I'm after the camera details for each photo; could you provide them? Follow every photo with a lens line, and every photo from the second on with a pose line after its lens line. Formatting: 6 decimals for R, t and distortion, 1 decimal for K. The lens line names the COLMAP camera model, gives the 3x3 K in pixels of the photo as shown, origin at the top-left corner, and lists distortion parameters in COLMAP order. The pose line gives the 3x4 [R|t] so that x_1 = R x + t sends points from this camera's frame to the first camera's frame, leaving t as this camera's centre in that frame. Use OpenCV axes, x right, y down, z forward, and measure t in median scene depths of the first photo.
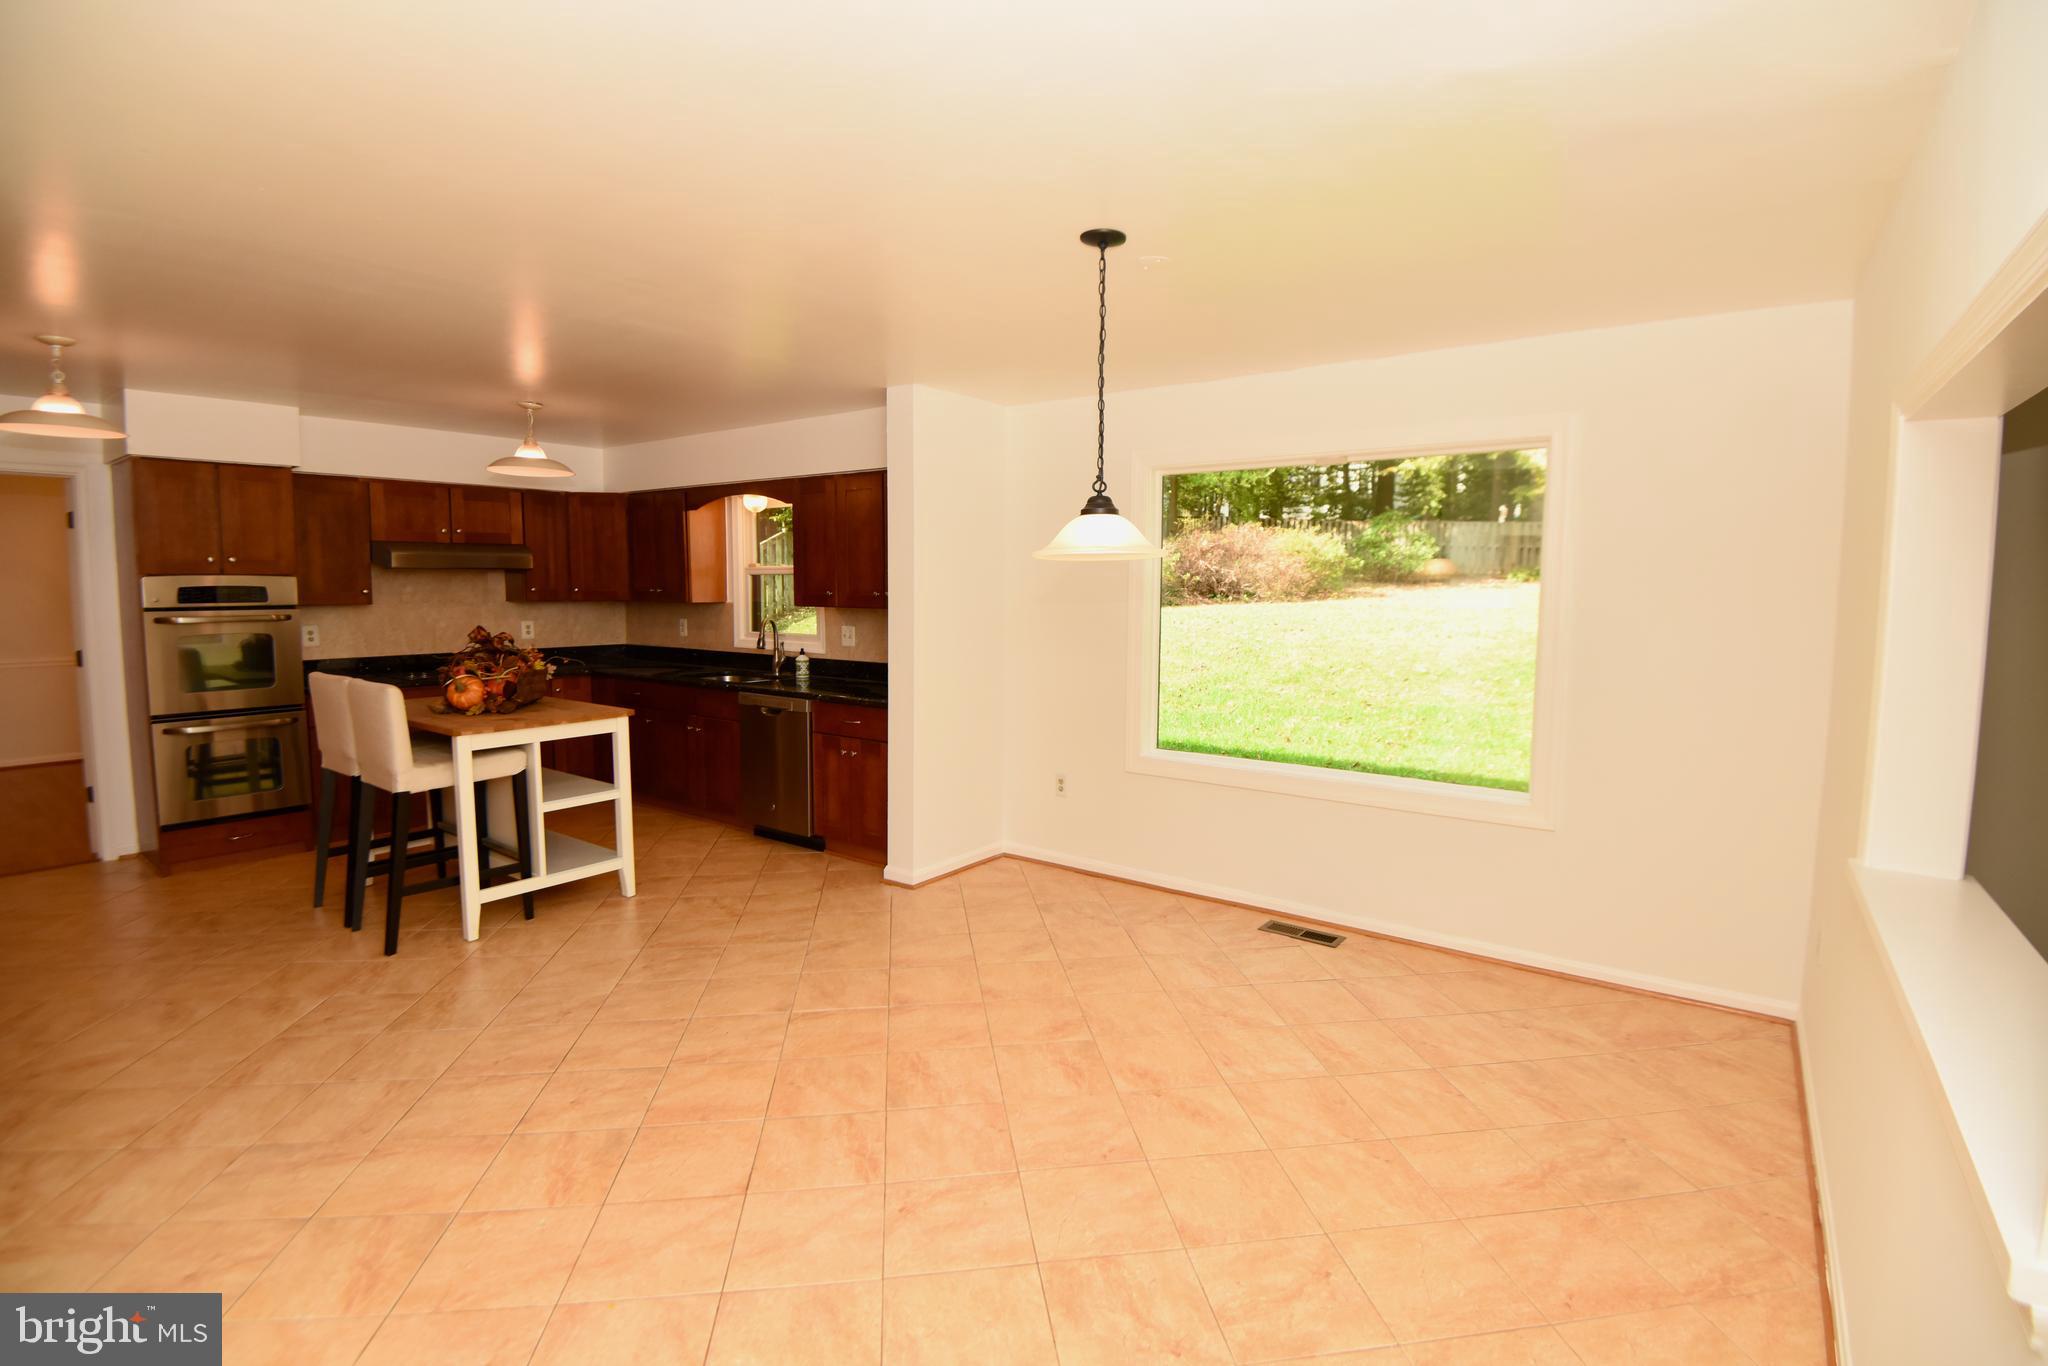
lens RADIAL K [[951.9, 0, 1044.7], [0, 951.9, 677.9], [0, 0, 1]] dist [-0.040034, -0.002841]
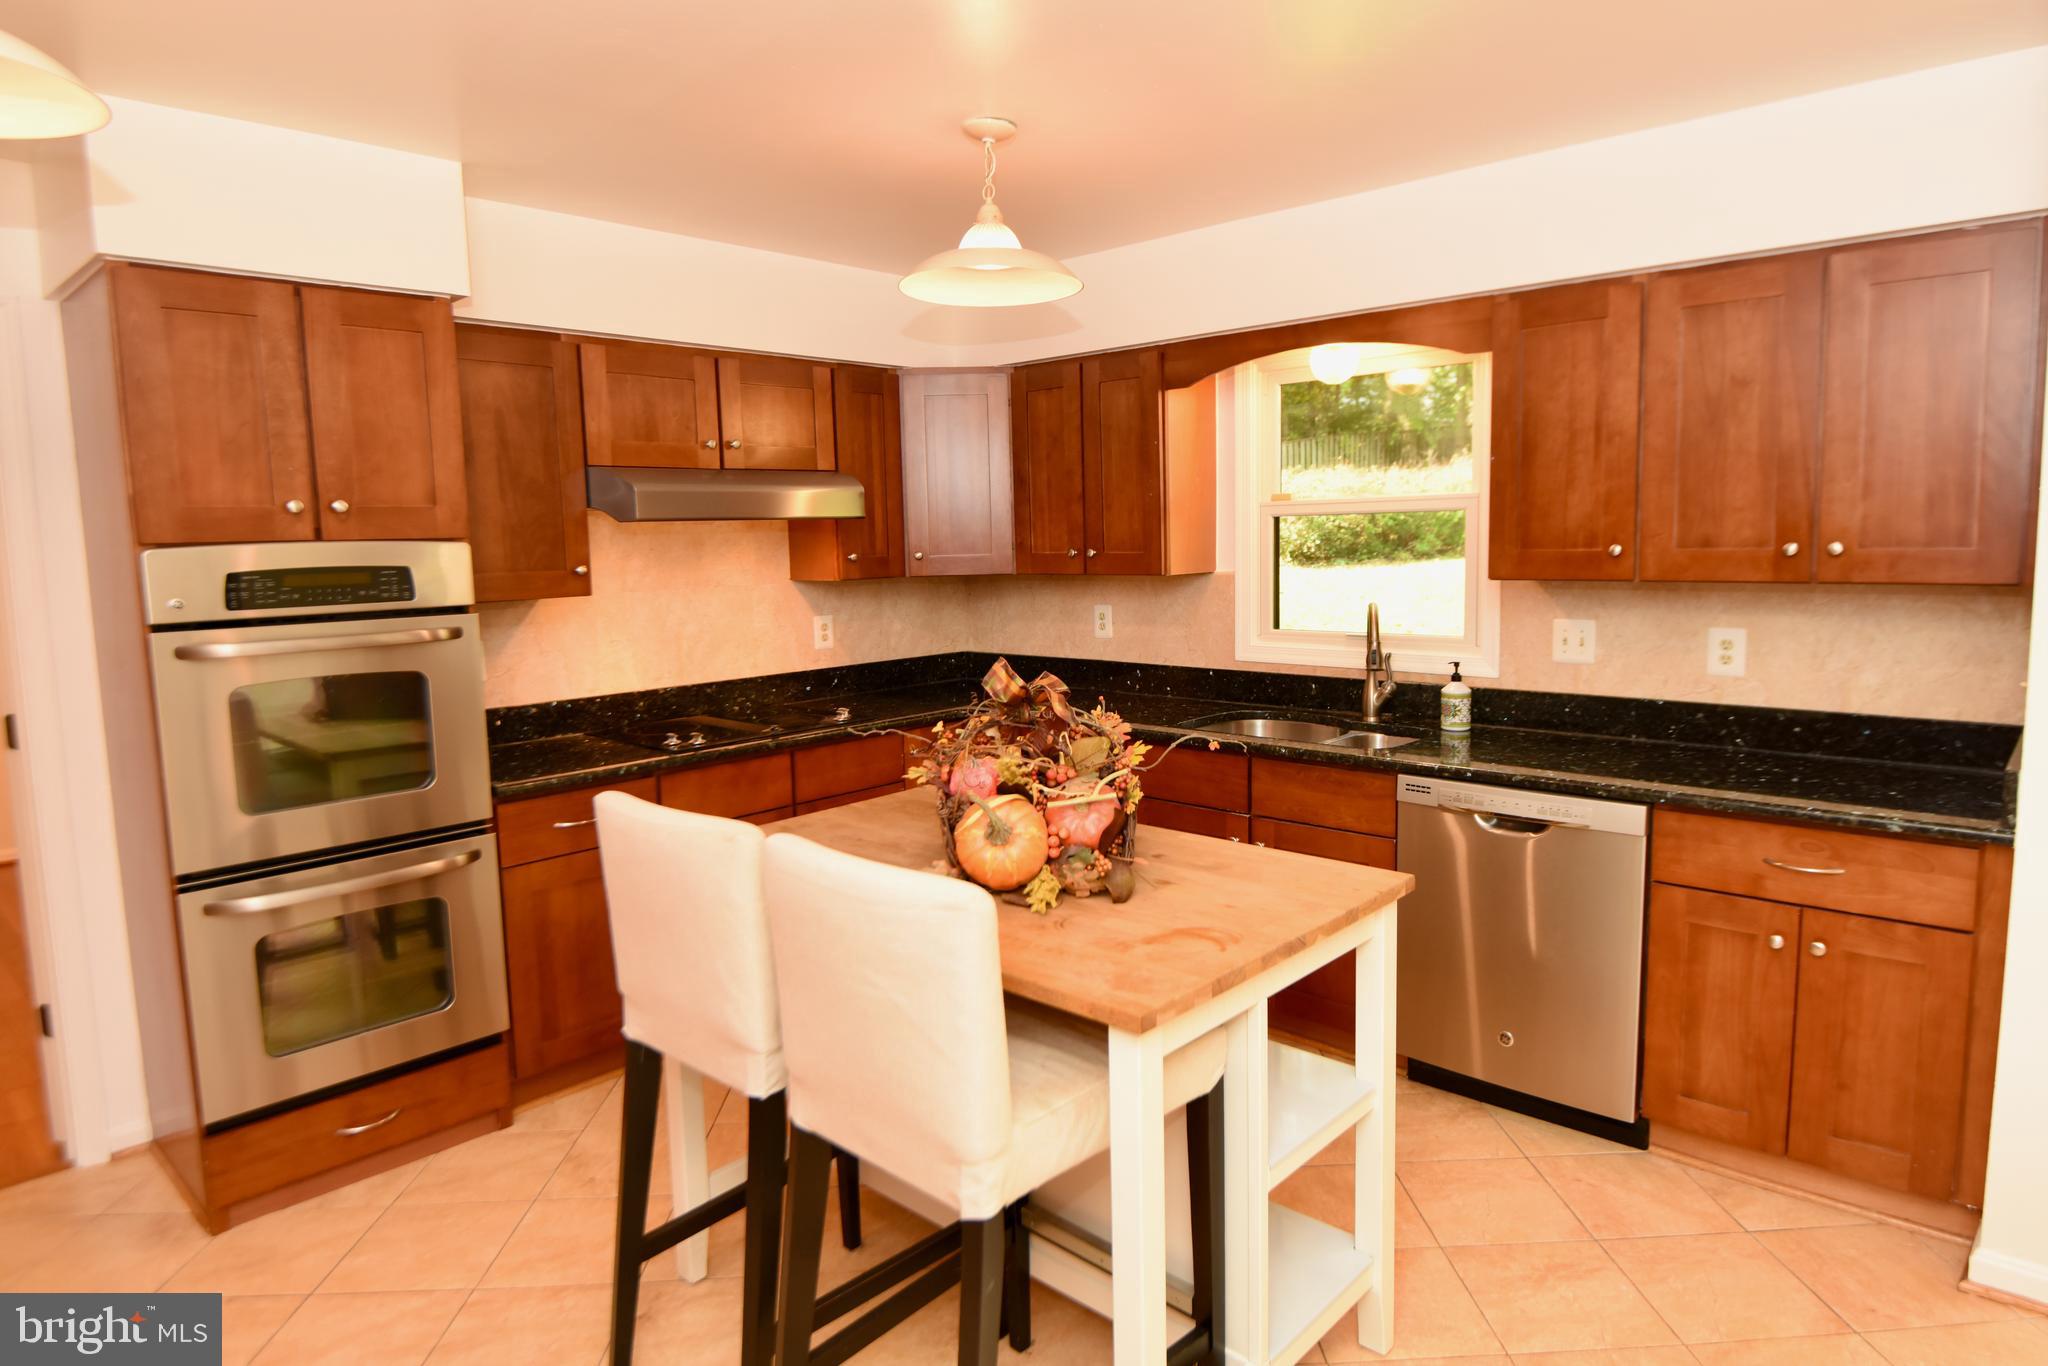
lens RADIAL K [[1198.7, 0, 1027.2], [0, 1198.7, 681.3], [0, 0, 1]] dist [-0.002591, -0.003590]
pose [[0.991824, -0.014737, -0.126760, -0.486808], [0.017890, 0.999557, 0.023775, -0.053053], [0.126353, -0.025848, 0.991648, 0.473328]]
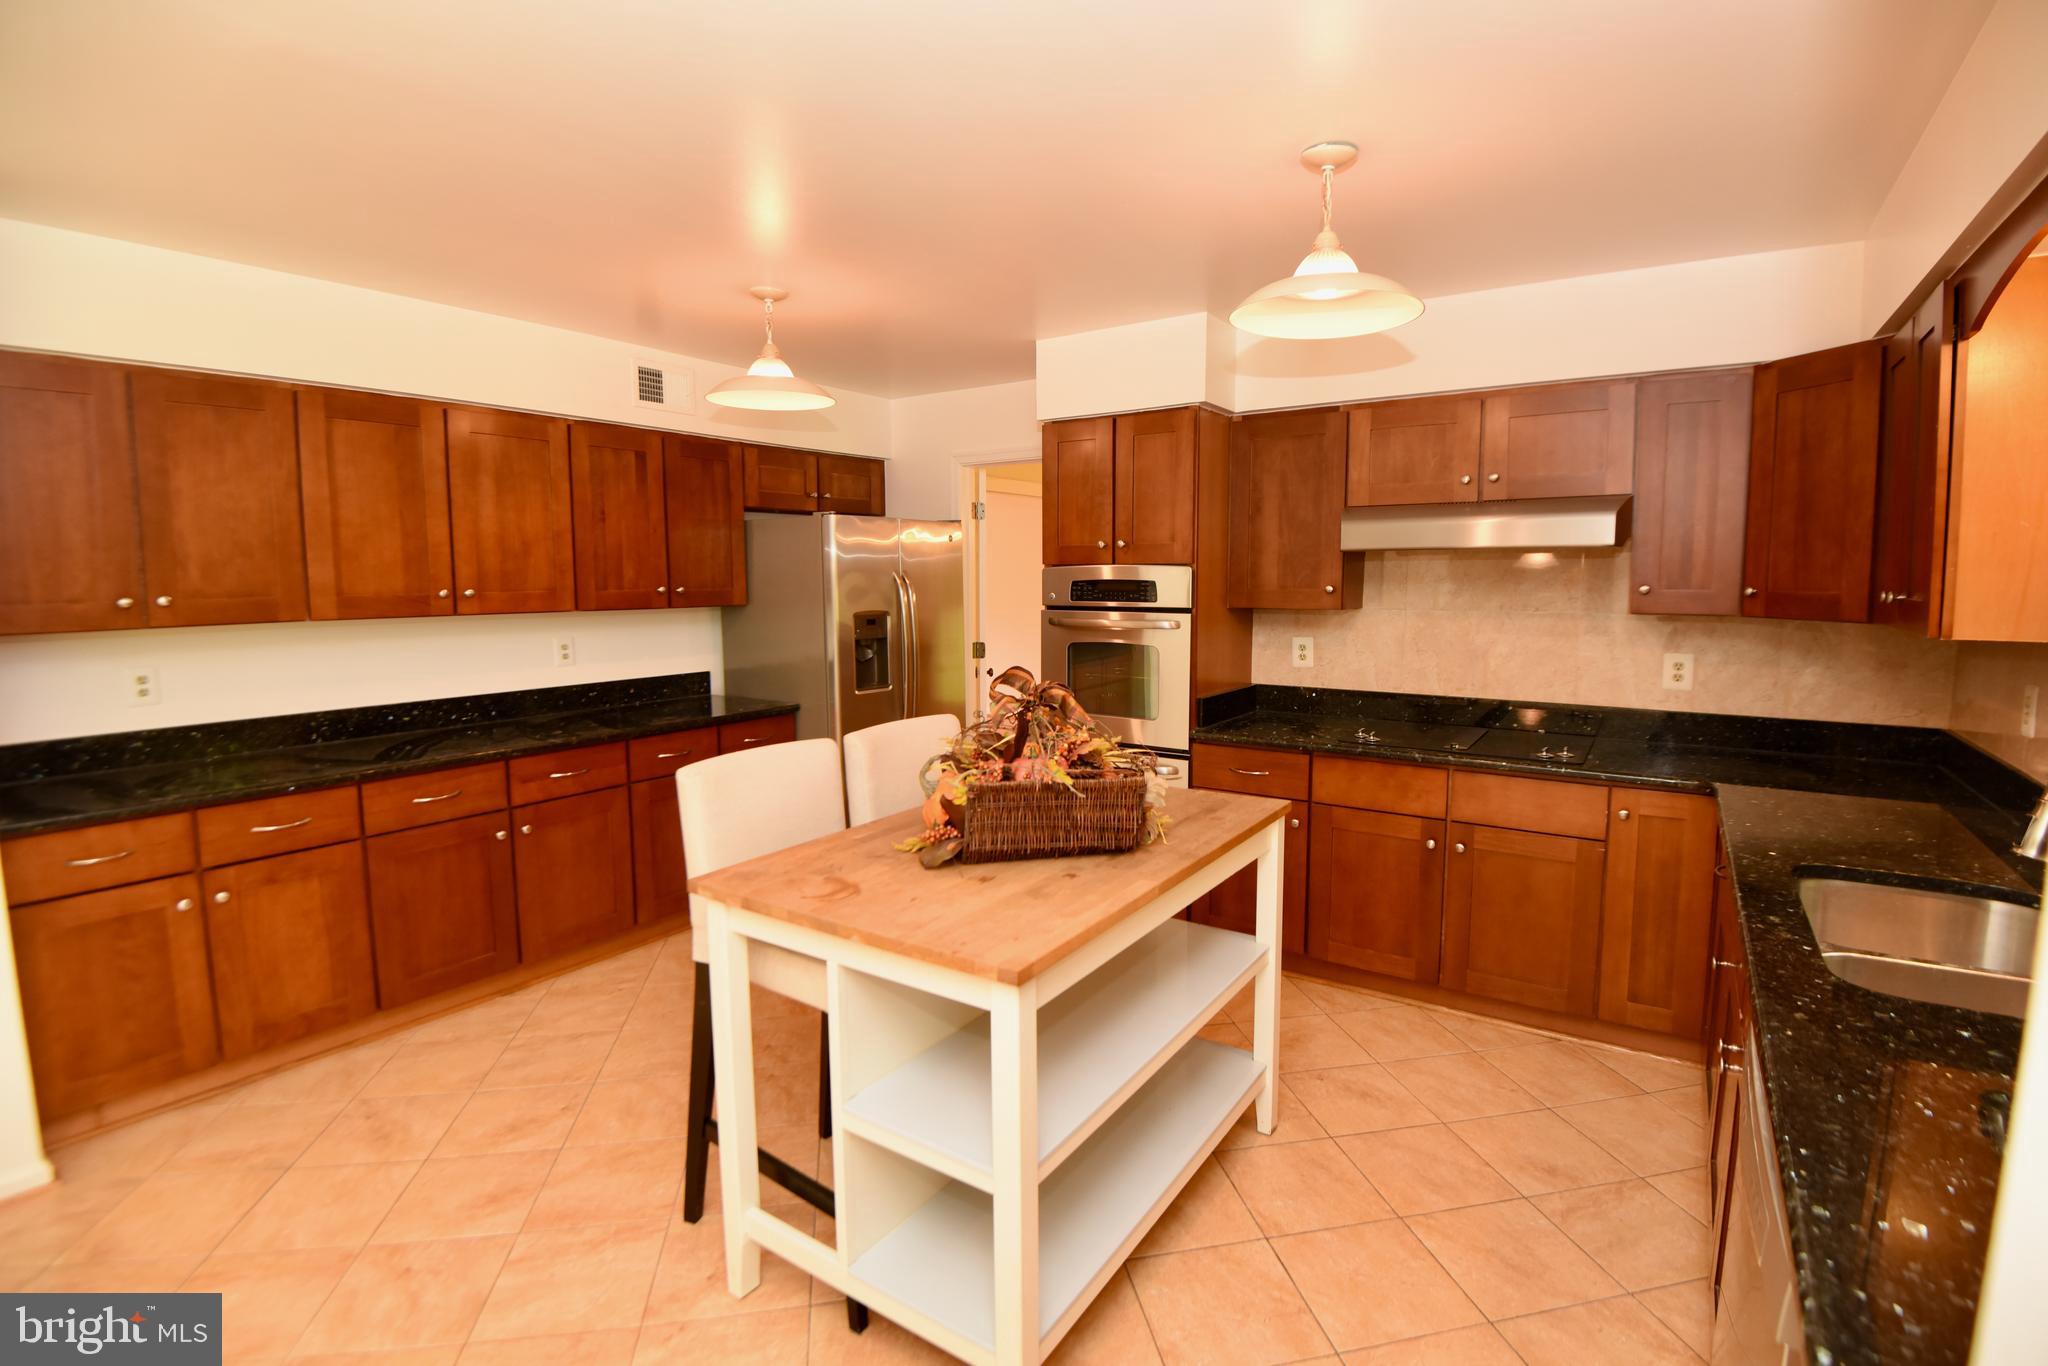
lens RADIAL K [[951.9, 0, 1032.9], [0, 951.9, 683.9], [0, 0, 1]] dist [-0.040034, -0.002841]
pose [[0.038656, 0.109266, -0.993261, -0.116244], [-0.092236, 0.990150, 0.105334, -0.091181], [0.994987, 0.087543, 0.048354, 0.899757]]
